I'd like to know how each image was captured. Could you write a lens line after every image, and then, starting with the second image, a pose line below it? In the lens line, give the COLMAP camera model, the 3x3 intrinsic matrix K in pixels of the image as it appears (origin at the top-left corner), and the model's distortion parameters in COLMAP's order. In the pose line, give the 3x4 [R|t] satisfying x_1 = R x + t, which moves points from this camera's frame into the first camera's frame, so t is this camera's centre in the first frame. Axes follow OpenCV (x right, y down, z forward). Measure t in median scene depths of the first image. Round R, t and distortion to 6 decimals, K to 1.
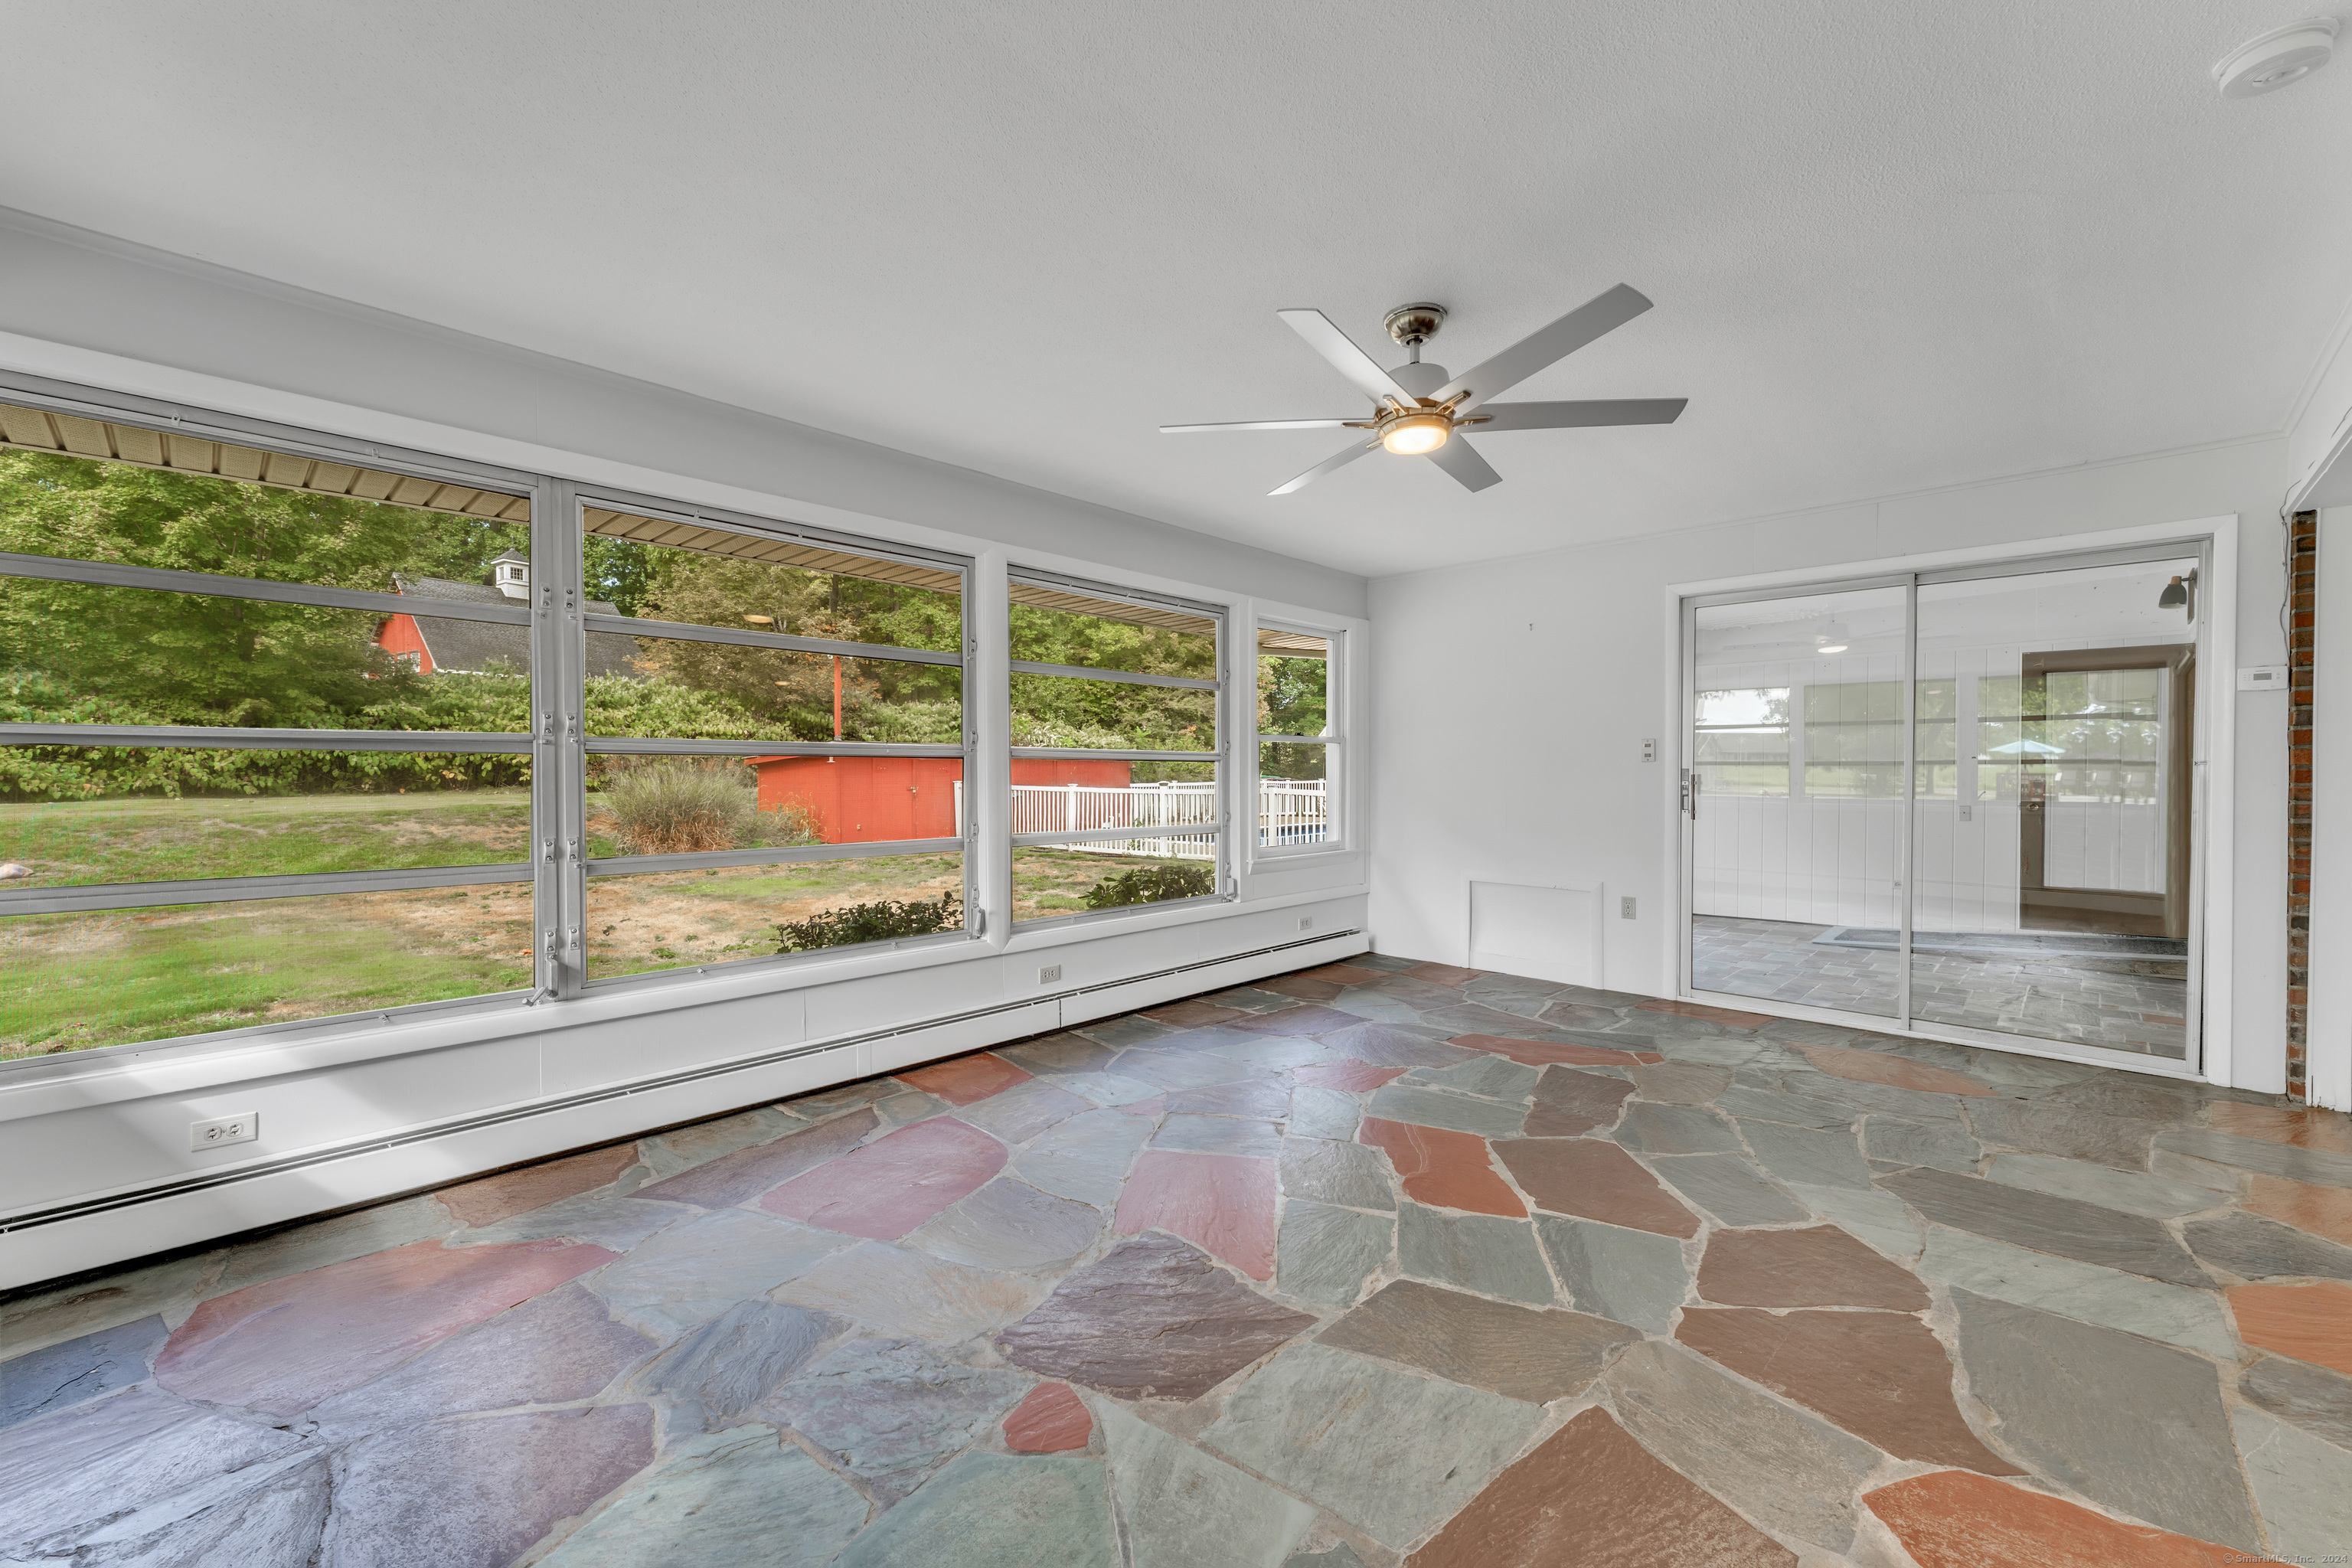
lens RADIAL K [[1020.0, 0, 1179.0], [0, 1020.0, 777.6], [0, 0, 1]] dist [-0.000212, 0.001122]
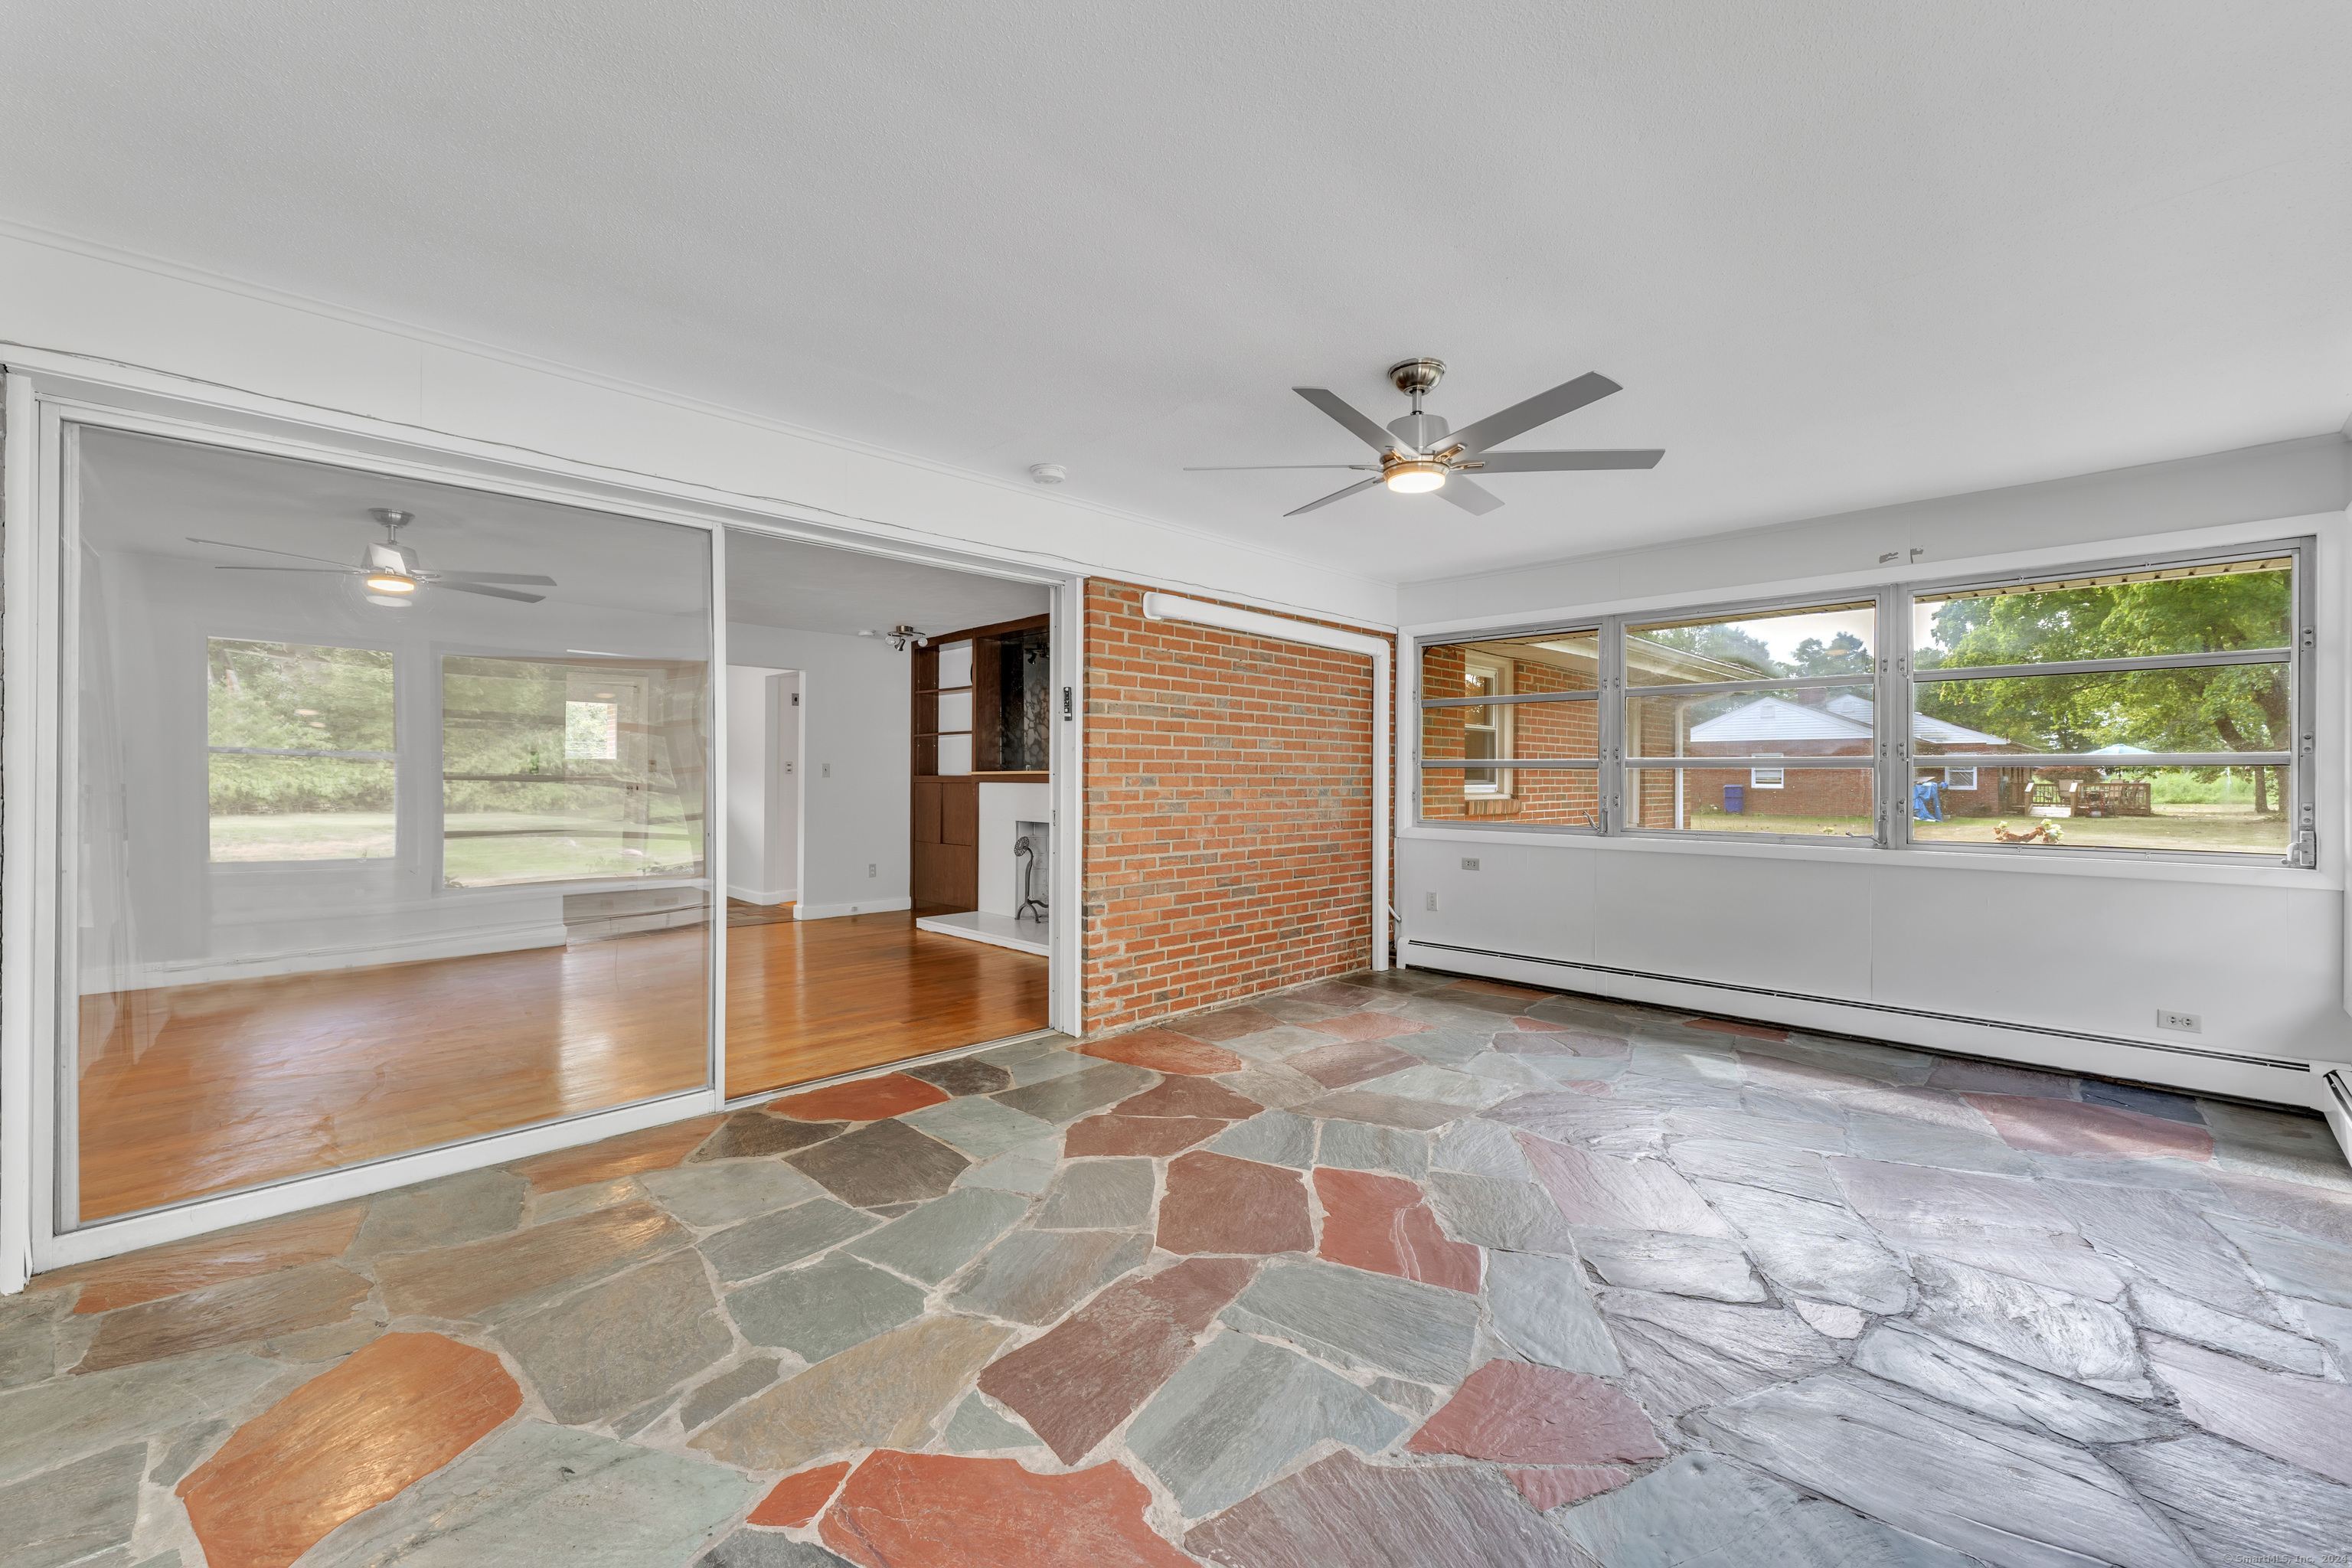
lens RADIAL K [[1020.0, 0, 1176.1], [0, 1020.0, 785.0], [0, 0, 1]] dist [-0.000212, 0.001122]
pose [[-0.999655, -0.004502, 0.025881, 0.461953], [-0.004216, 0.999929, 0.011120, -0.014030], [-0.025929, 0.011008, -0.999603, 2.112171]]
